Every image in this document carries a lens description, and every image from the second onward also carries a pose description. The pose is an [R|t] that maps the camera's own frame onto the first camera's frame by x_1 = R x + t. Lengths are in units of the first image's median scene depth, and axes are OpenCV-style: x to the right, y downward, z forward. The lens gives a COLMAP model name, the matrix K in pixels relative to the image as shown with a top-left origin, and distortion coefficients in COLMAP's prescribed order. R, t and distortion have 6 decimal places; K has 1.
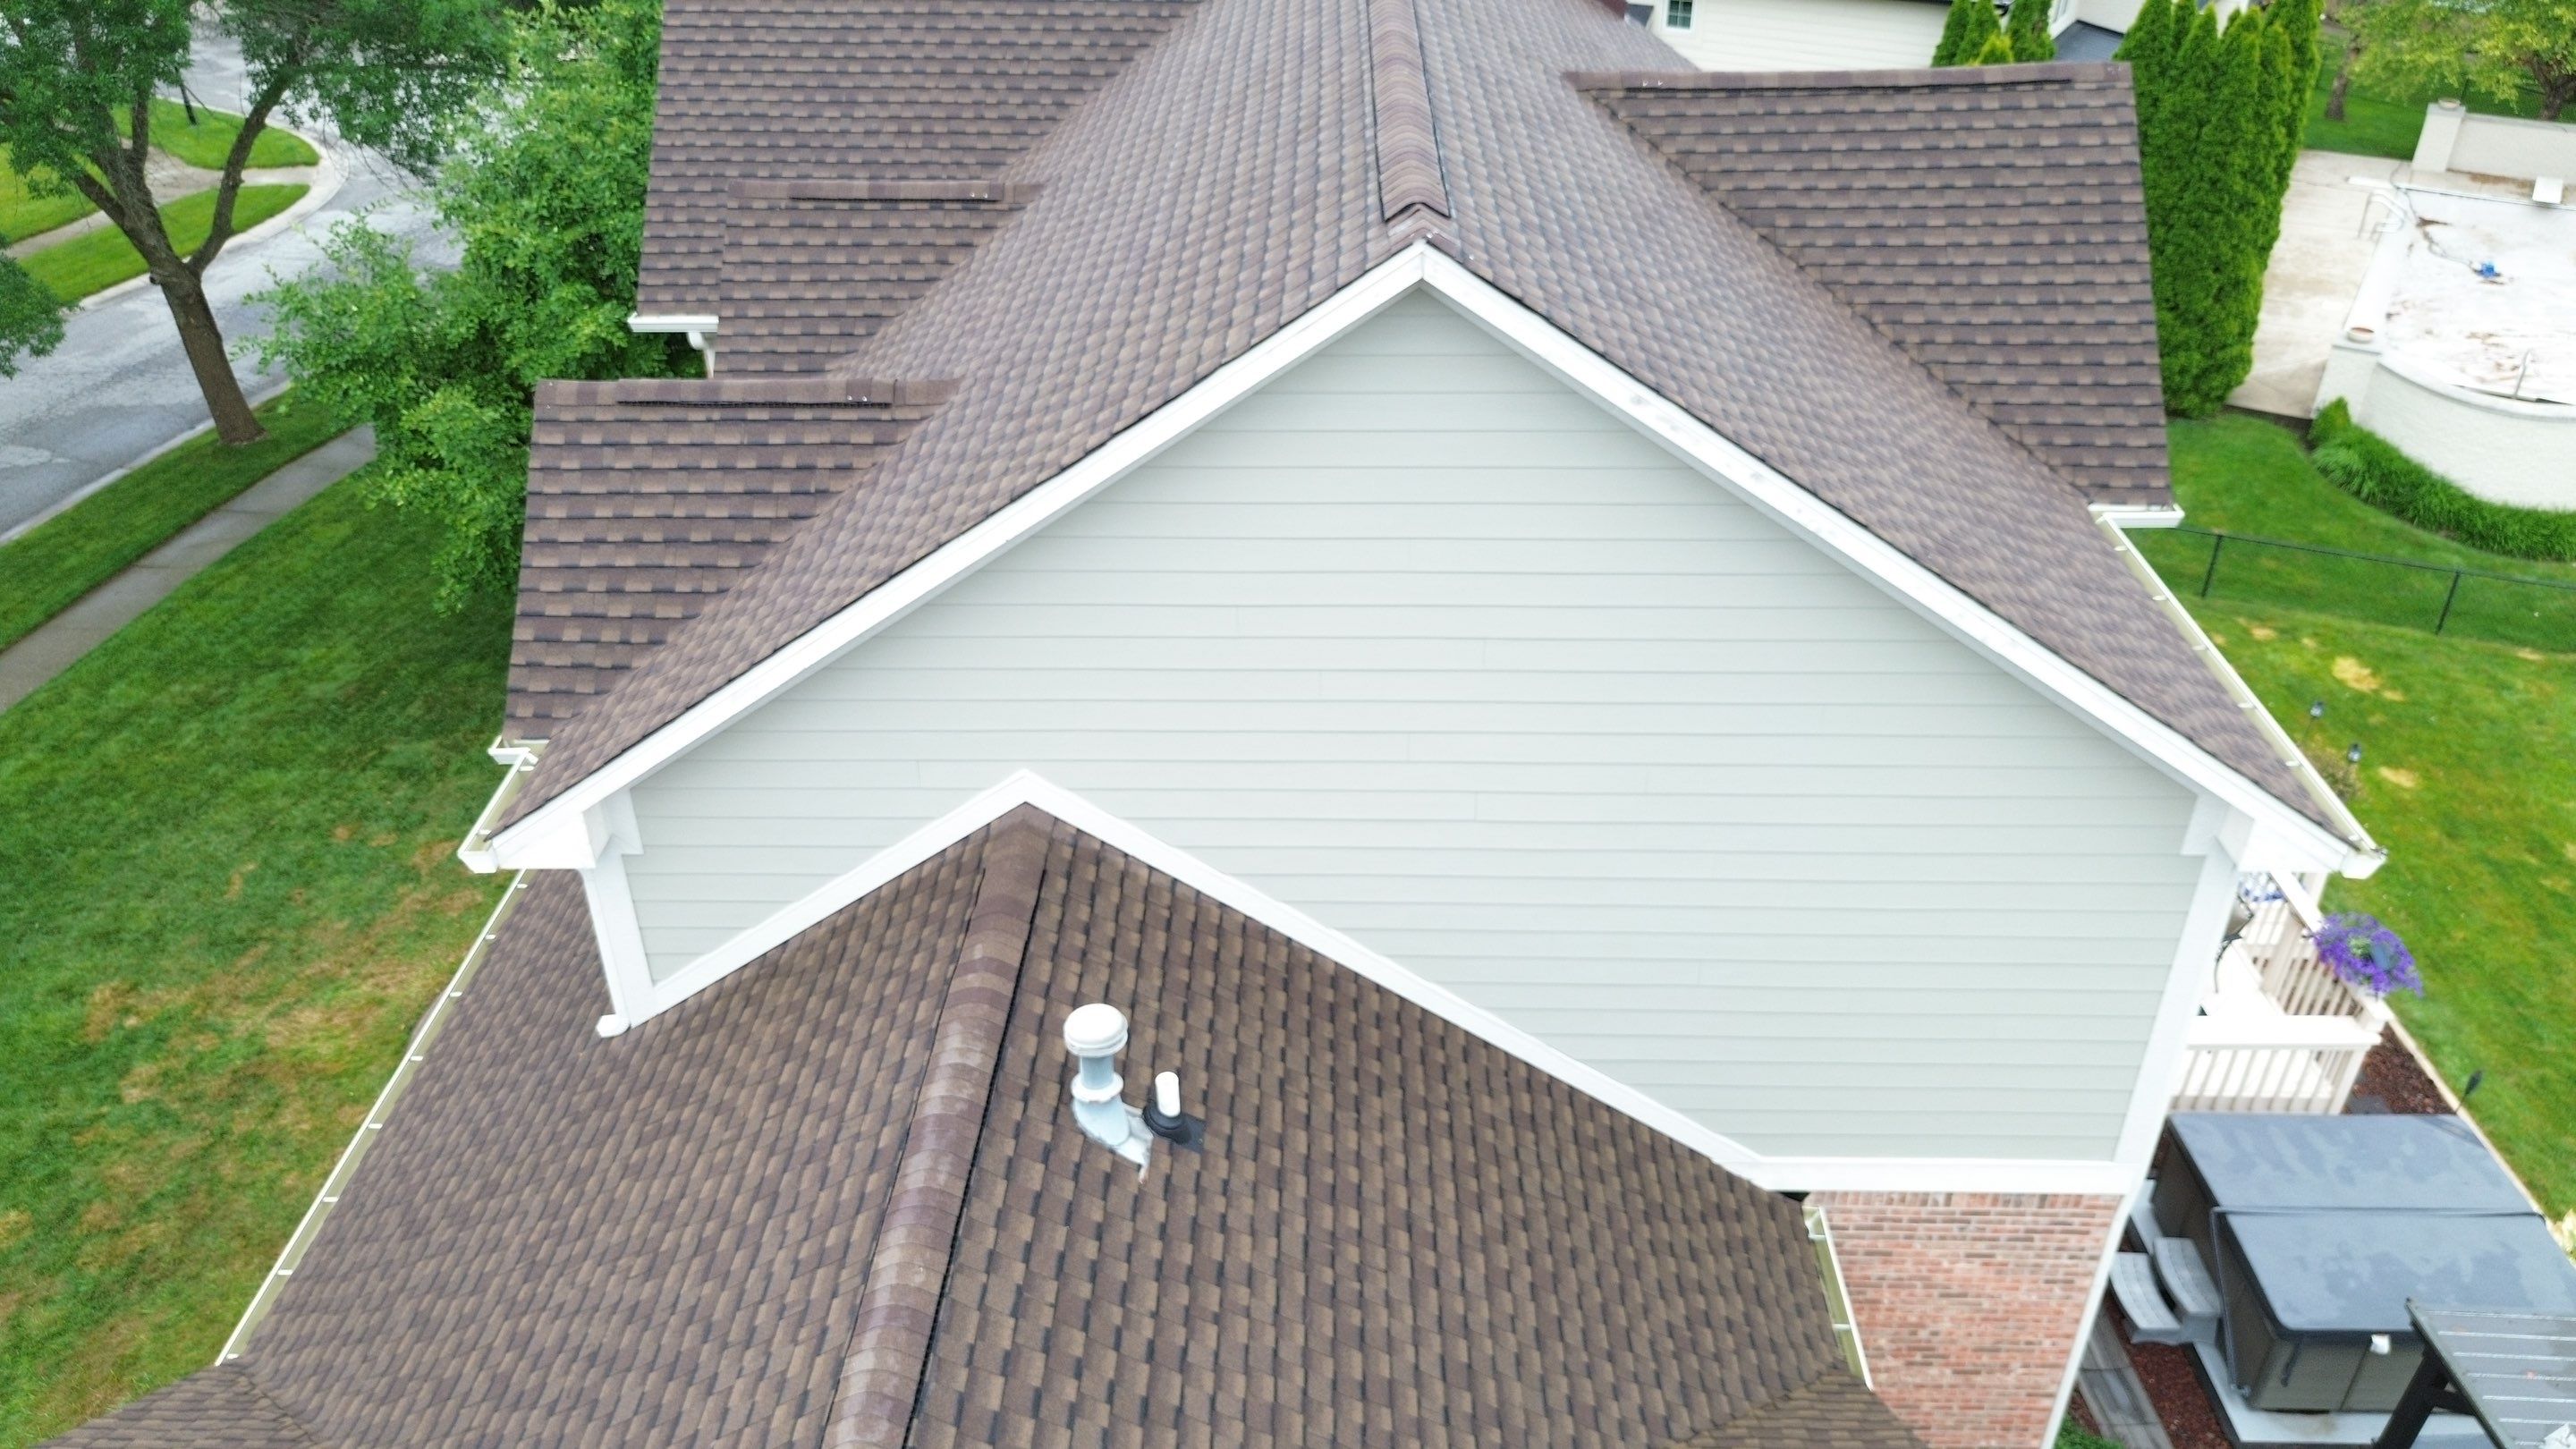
lens RADIAL K [[1849.3, 0, 1298.4], [0, 1849.3, 717.9], [0, 0, 1]] dist [0.049391, -0.047578]
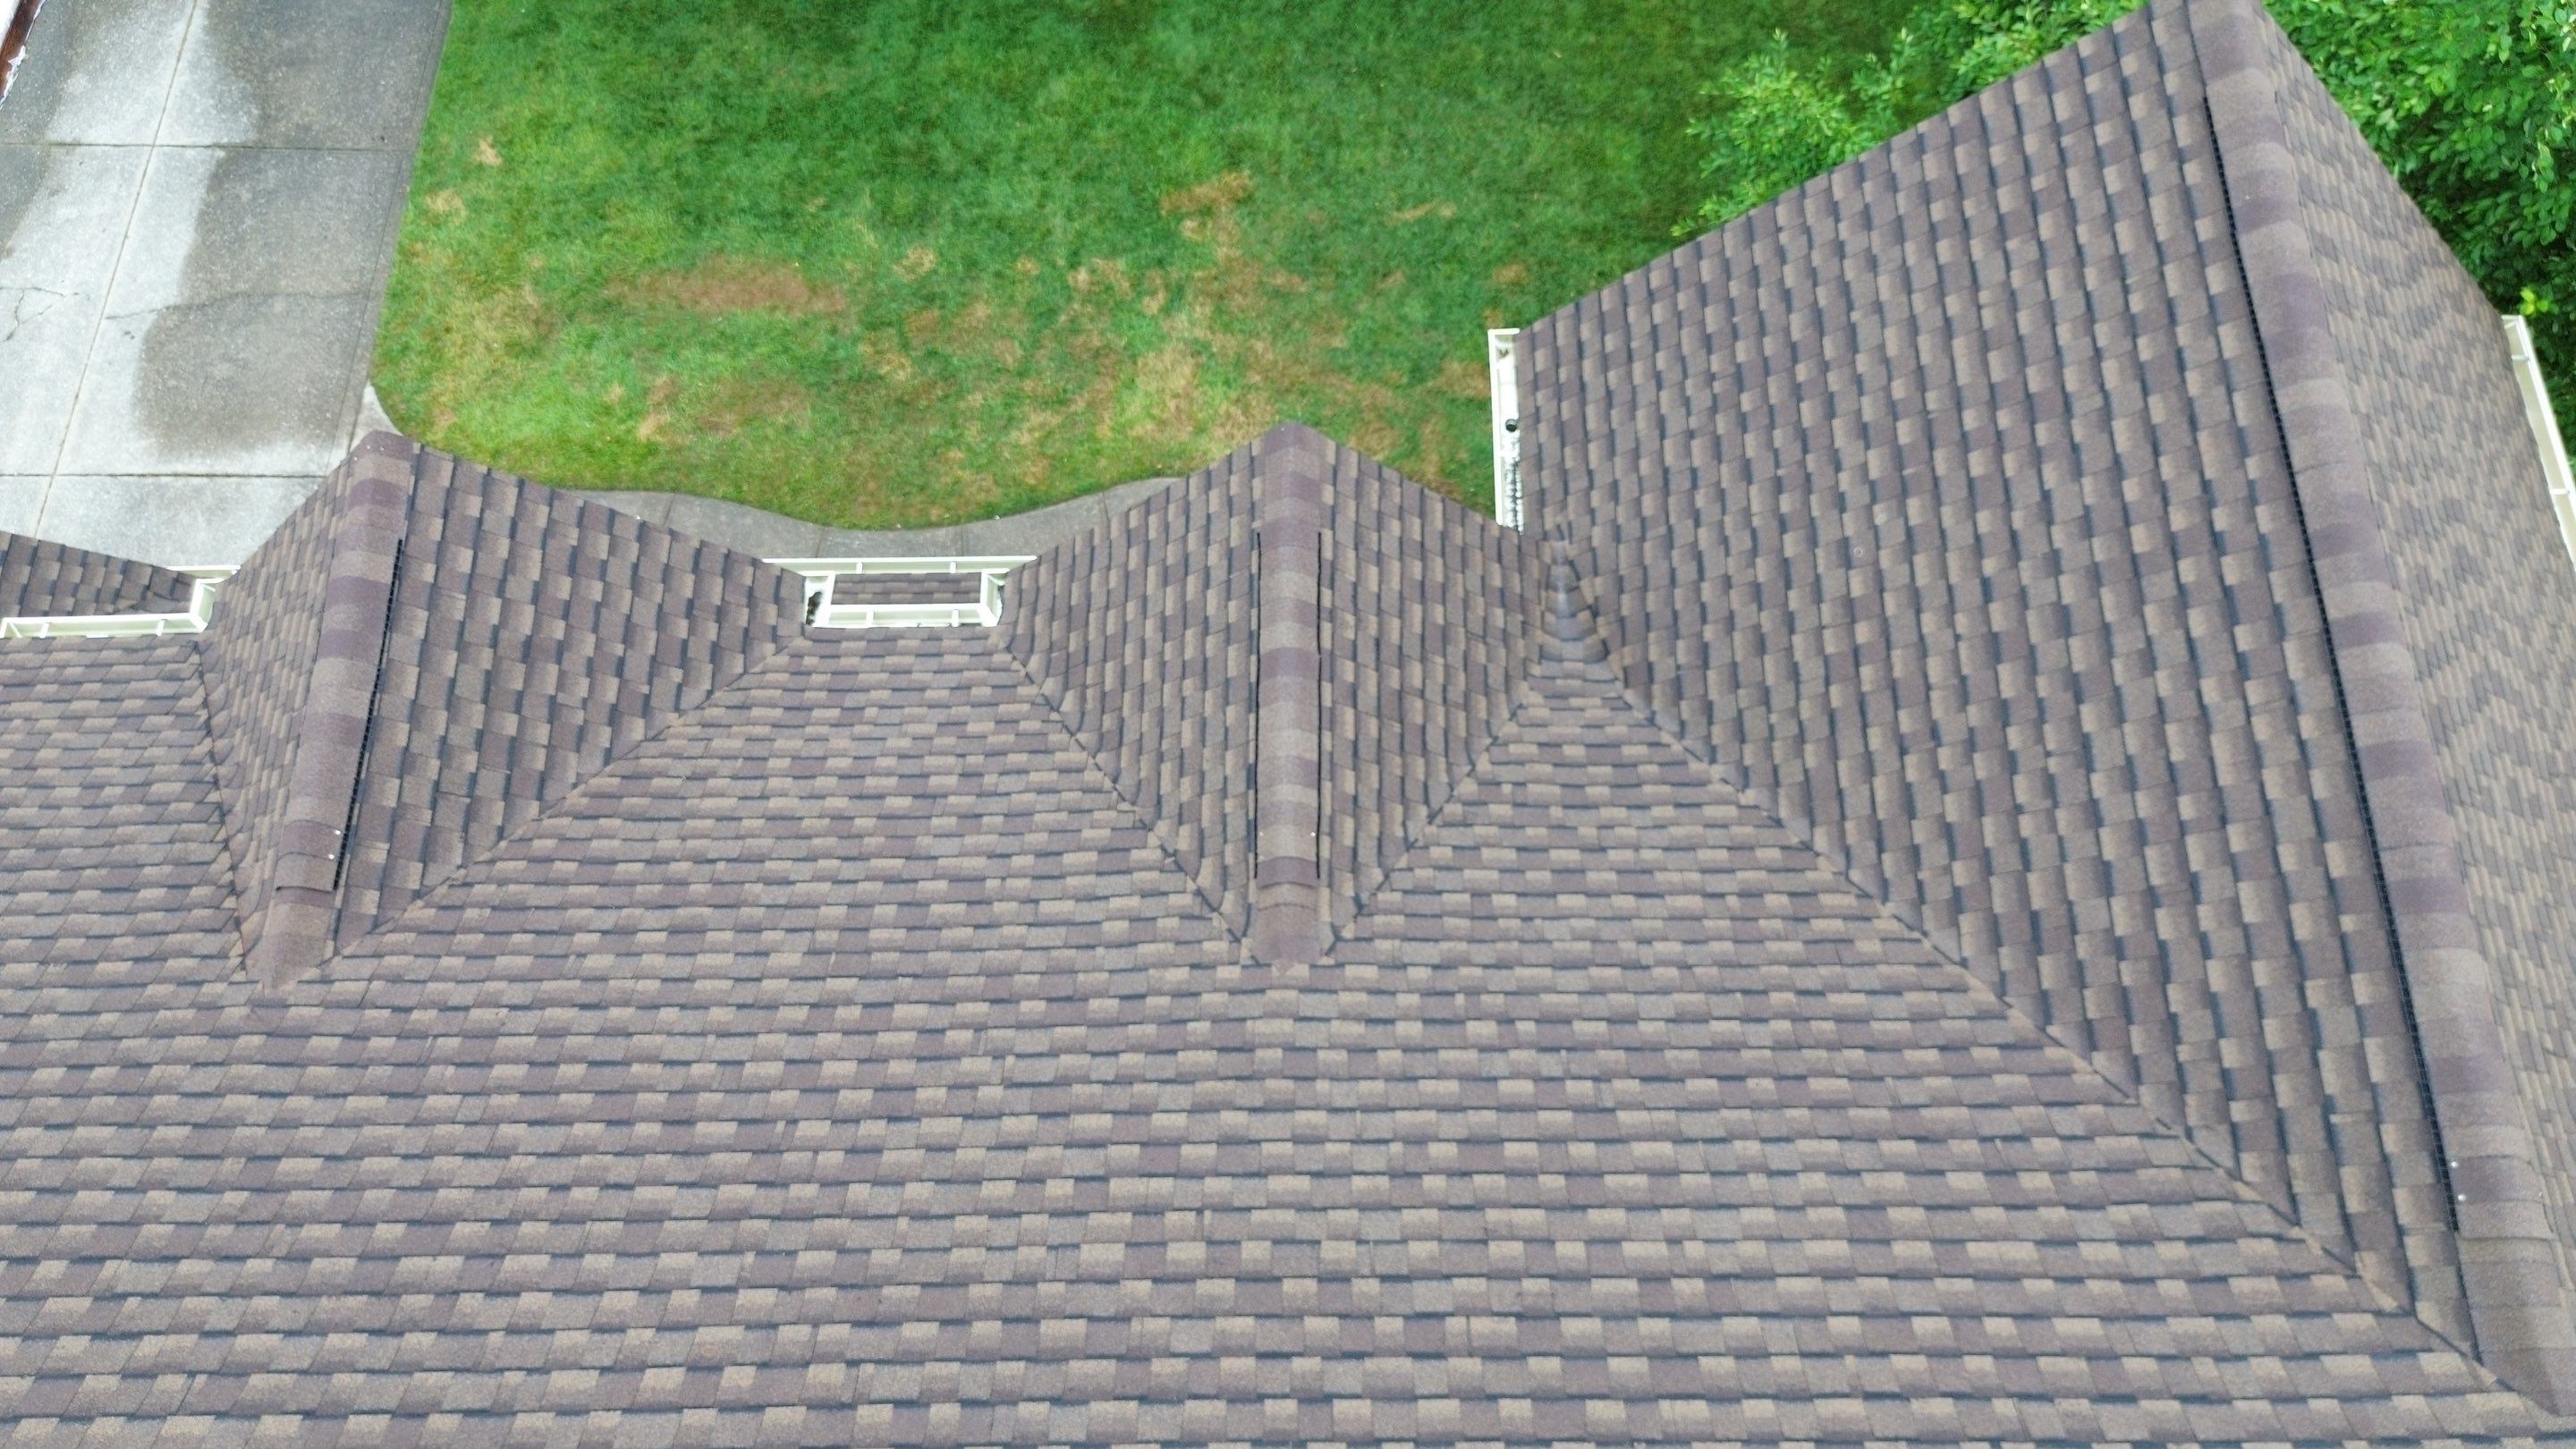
lens RADIAL K [[1849.3, 0, 1286.1], [0, 1849.3, 705.1], [0, 0, 1]] dist [0.049391, -0.047578]
pose [[0.023083, 0.931237, -0.363683, -0.016861], [-0.519802, 0.321921, 0.791311, -0.750552], [0.853975, 0.170778, 0.491490, 0.772132]]
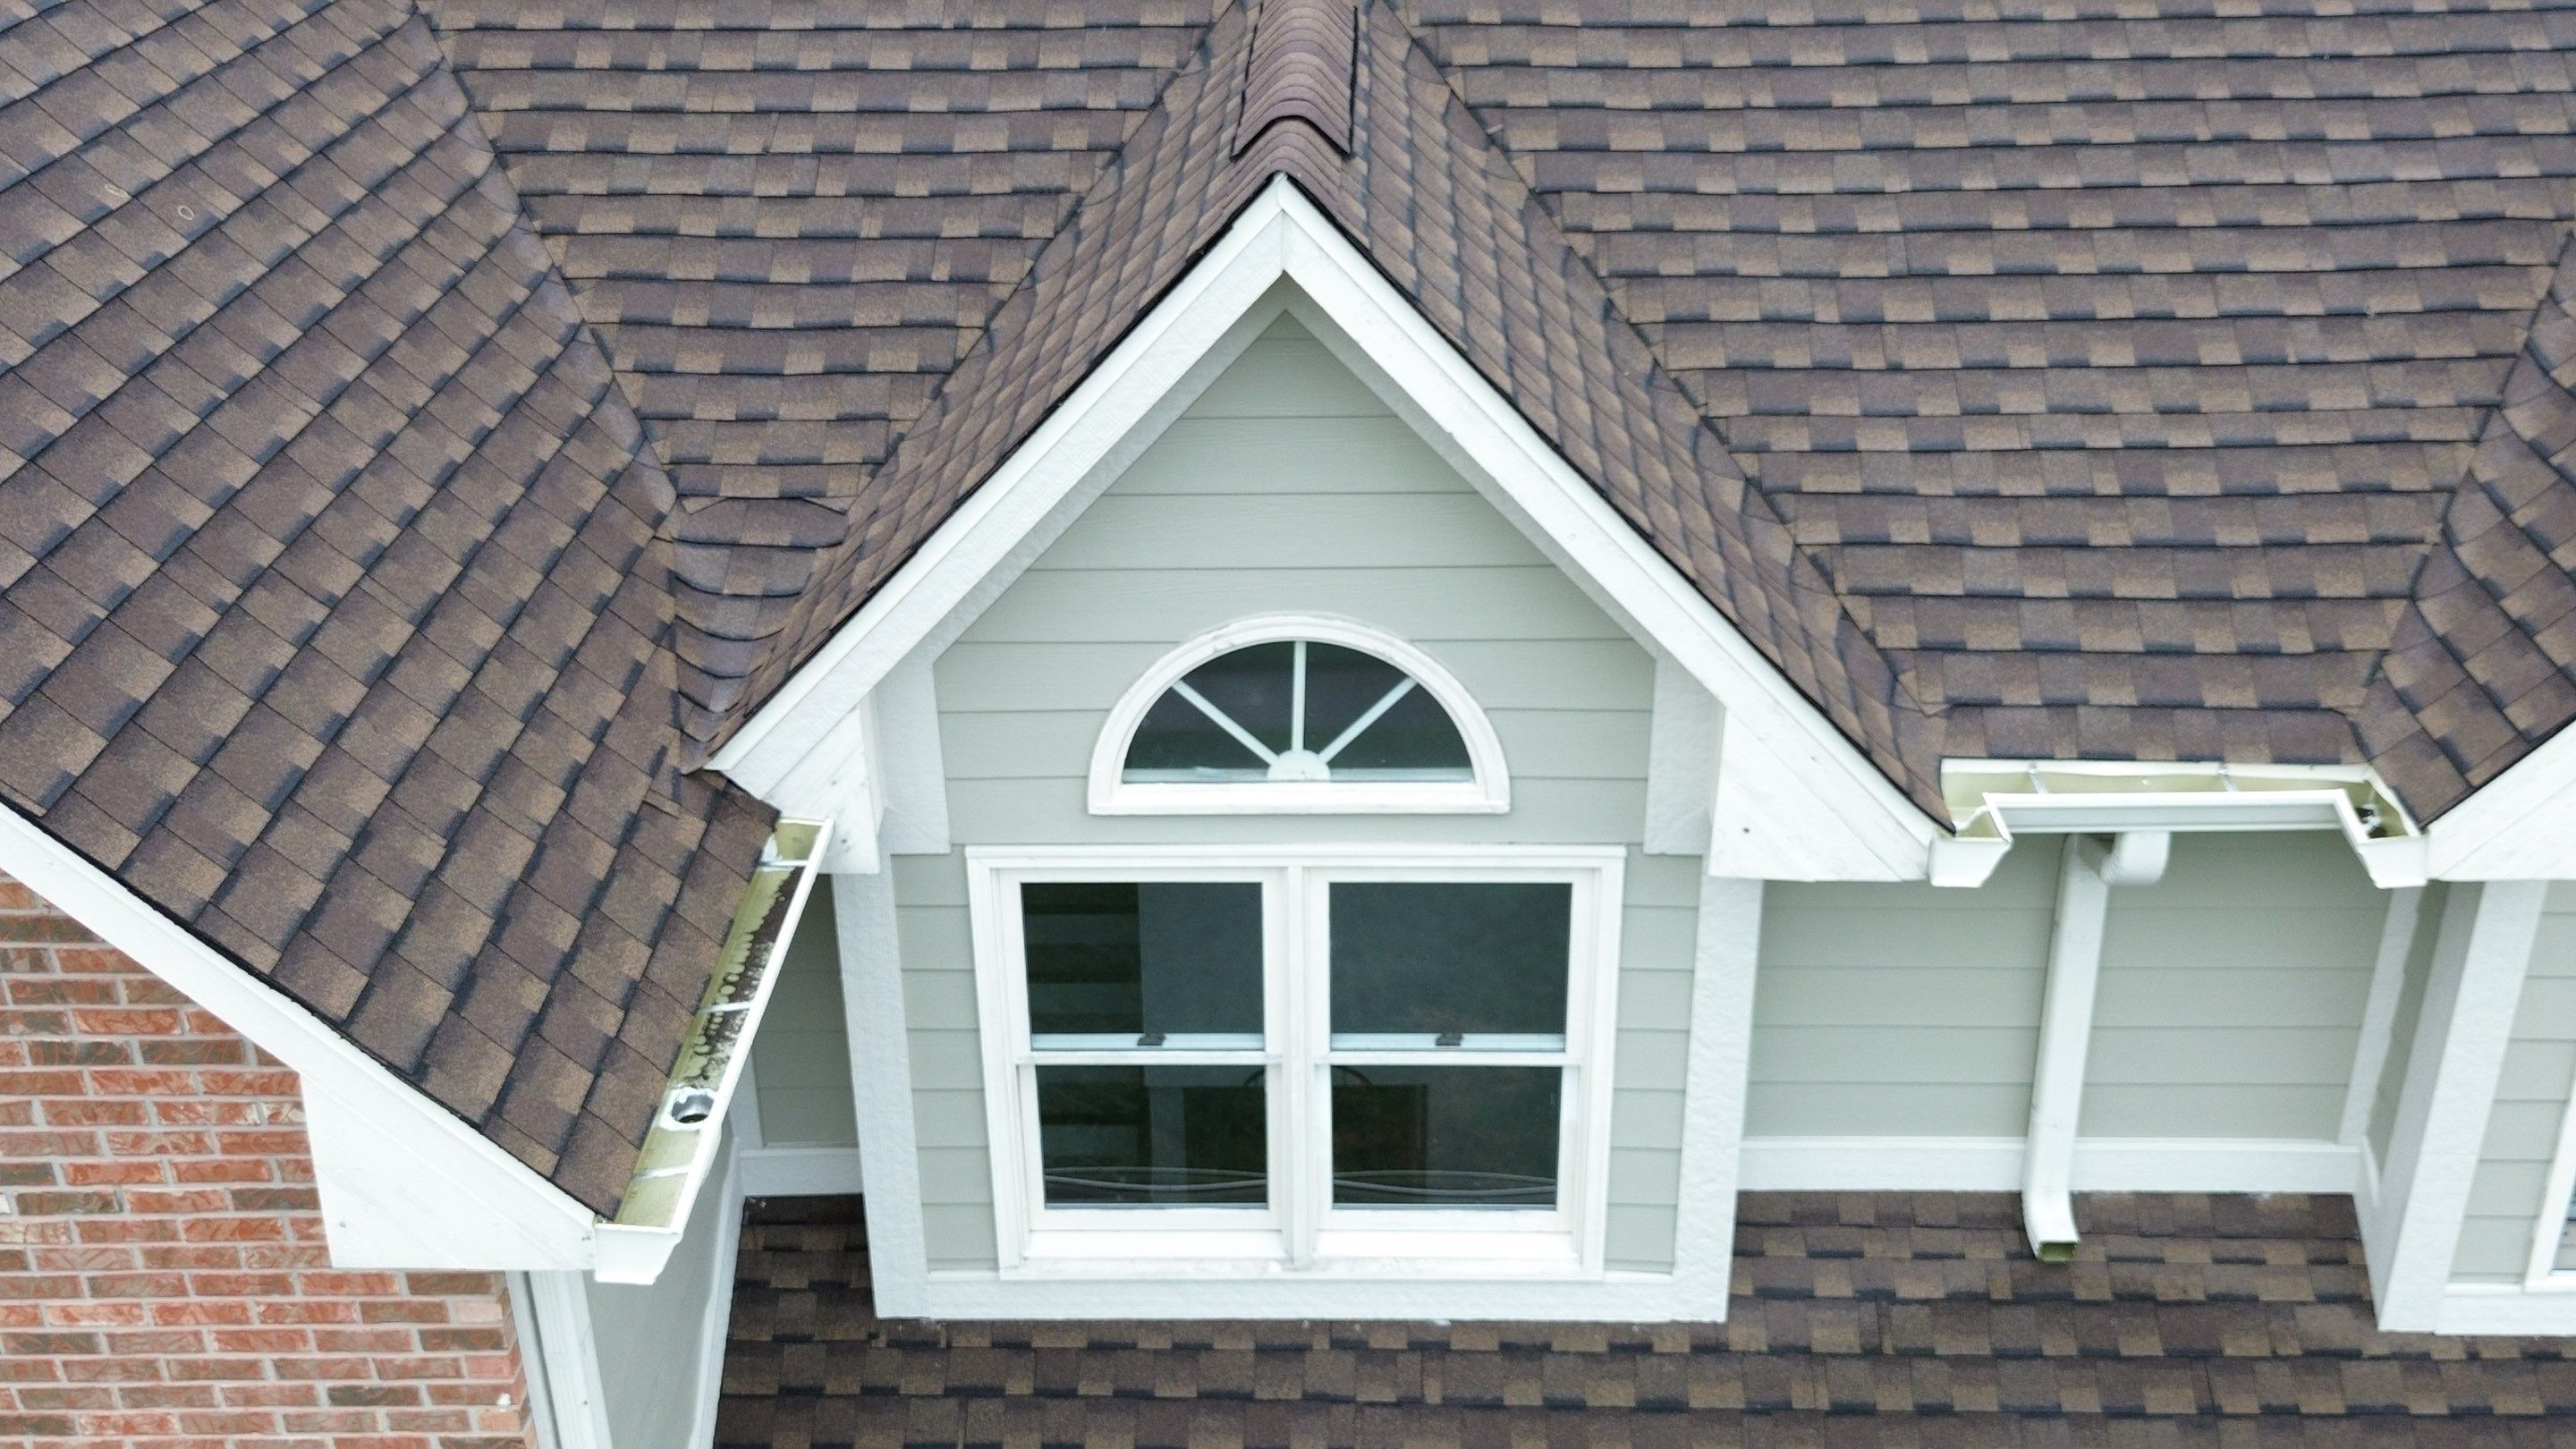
lens RADIAL K [[2477.5, 0, 1294.6], [0, 2477.5, 742.5], [0, 0, 1]] dist [0.025874, 0.000000]
pose [[-0.001907, -0.468178, 0.883632, -0.680904], [0.544566, 0.740633, 0.393588, -0.384294], [-0.838716, 0.481946, 0.253541, 1.000482]]
